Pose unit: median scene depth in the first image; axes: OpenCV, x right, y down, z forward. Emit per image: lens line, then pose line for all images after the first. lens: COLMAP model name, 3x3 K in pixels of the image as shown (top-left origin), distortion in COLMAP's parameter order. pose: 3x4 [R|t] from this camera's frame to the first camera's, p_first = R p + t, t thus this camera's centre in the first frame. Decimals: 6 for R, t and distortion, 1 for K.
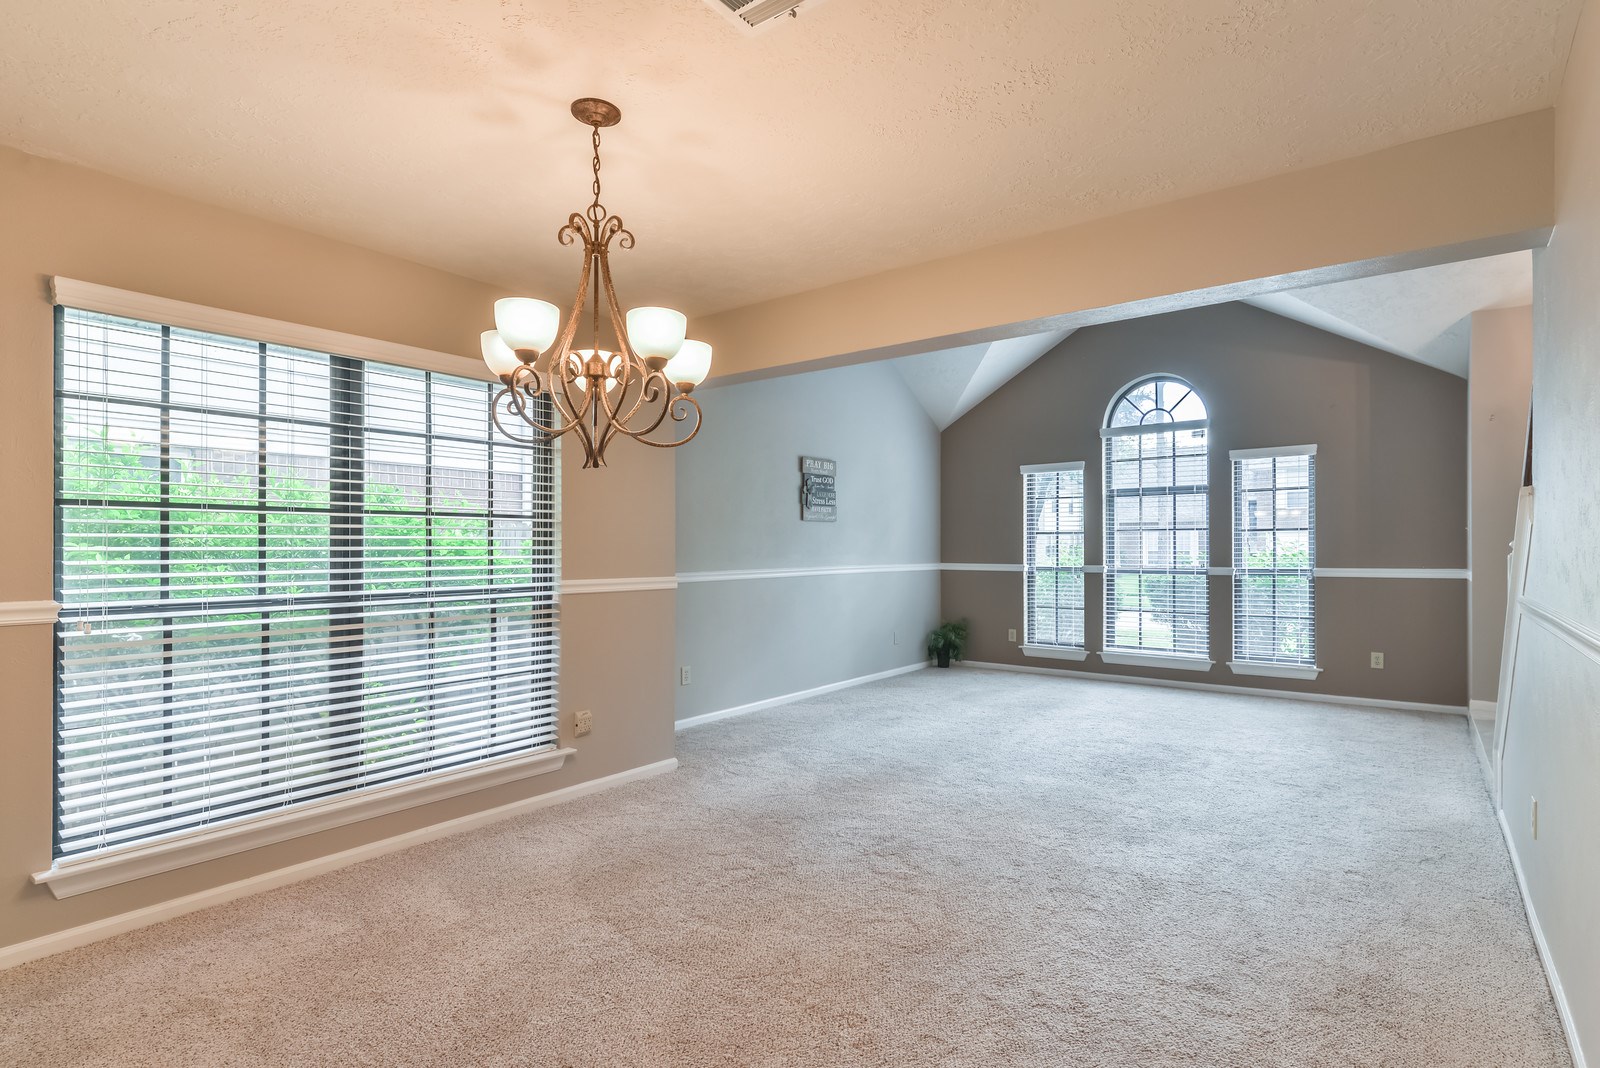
lens RADIAL K [[804.7, 0, 773.9], [0, 804.7, 548.0], [0, 0, 1]] dist [0.006160, -0.000691]
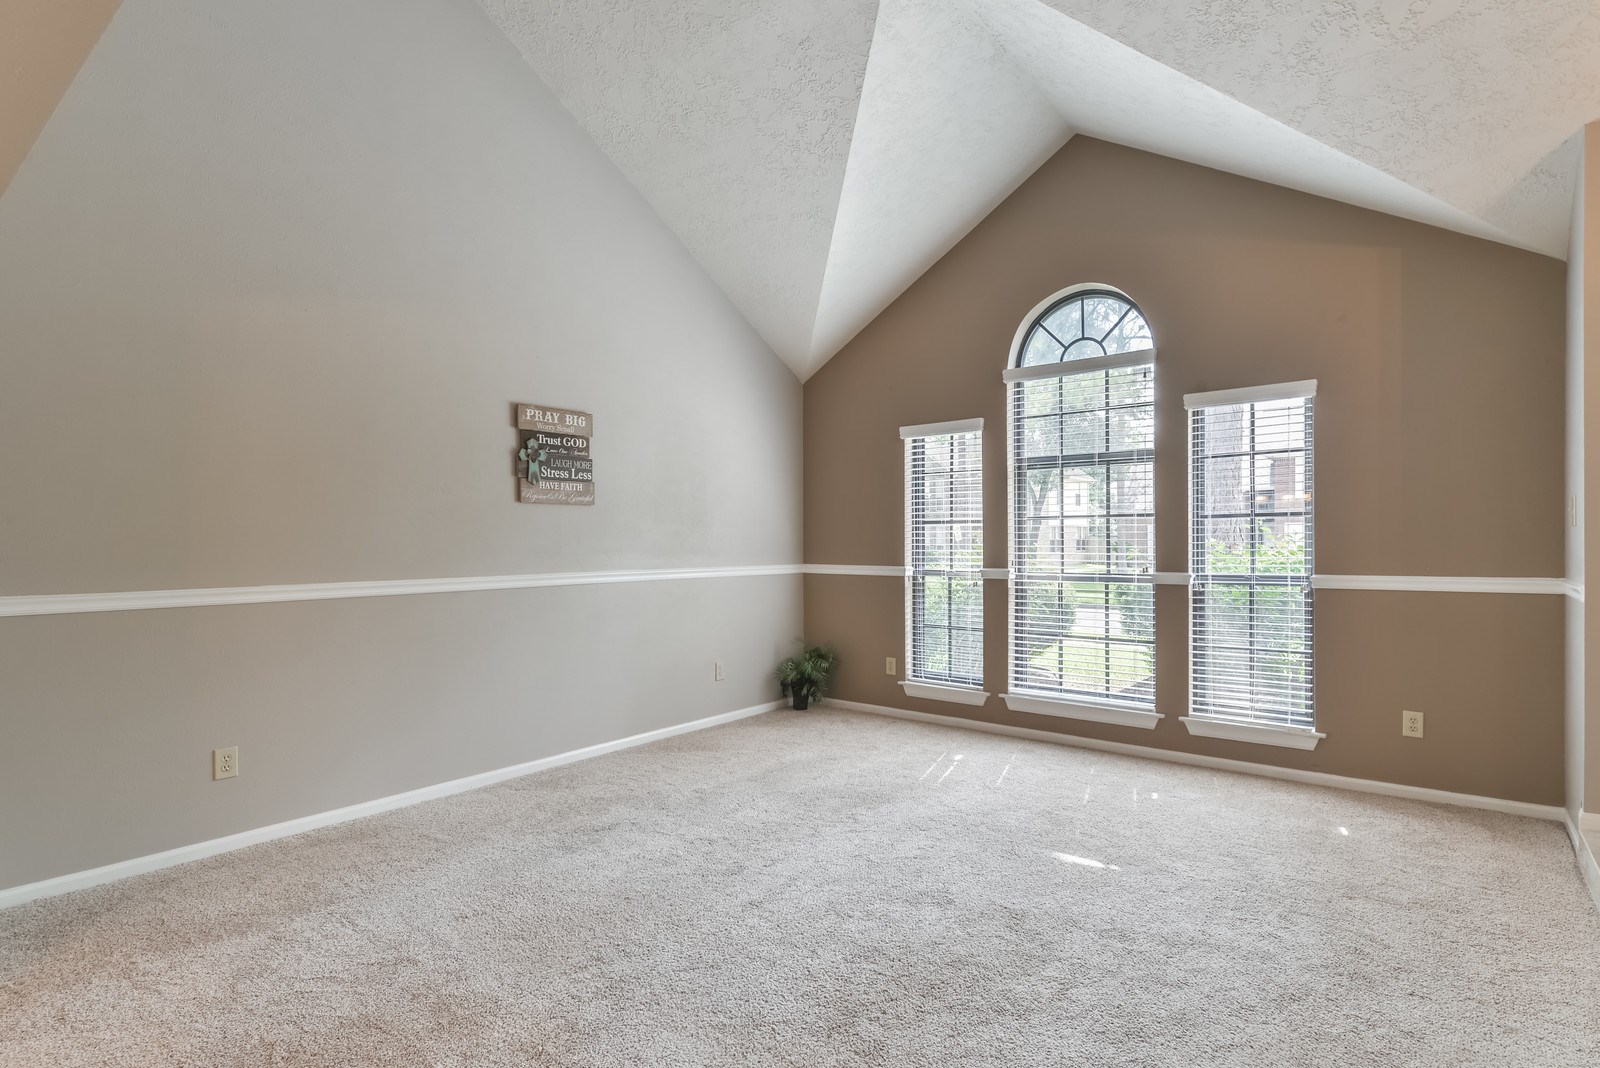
lens RADIAL K [[804.7, 0, 782.5], [0, 804.7, 545.9], [0, 0, 1]] dist [0.006160, -0.000691]
pose [[0.999884, -0.001953, -0.015137, 0.241752], [0.002027, 0.999986, 0.004860, -0.001661], [0.015127, -0.004890, 0.999874, 0.330488]]
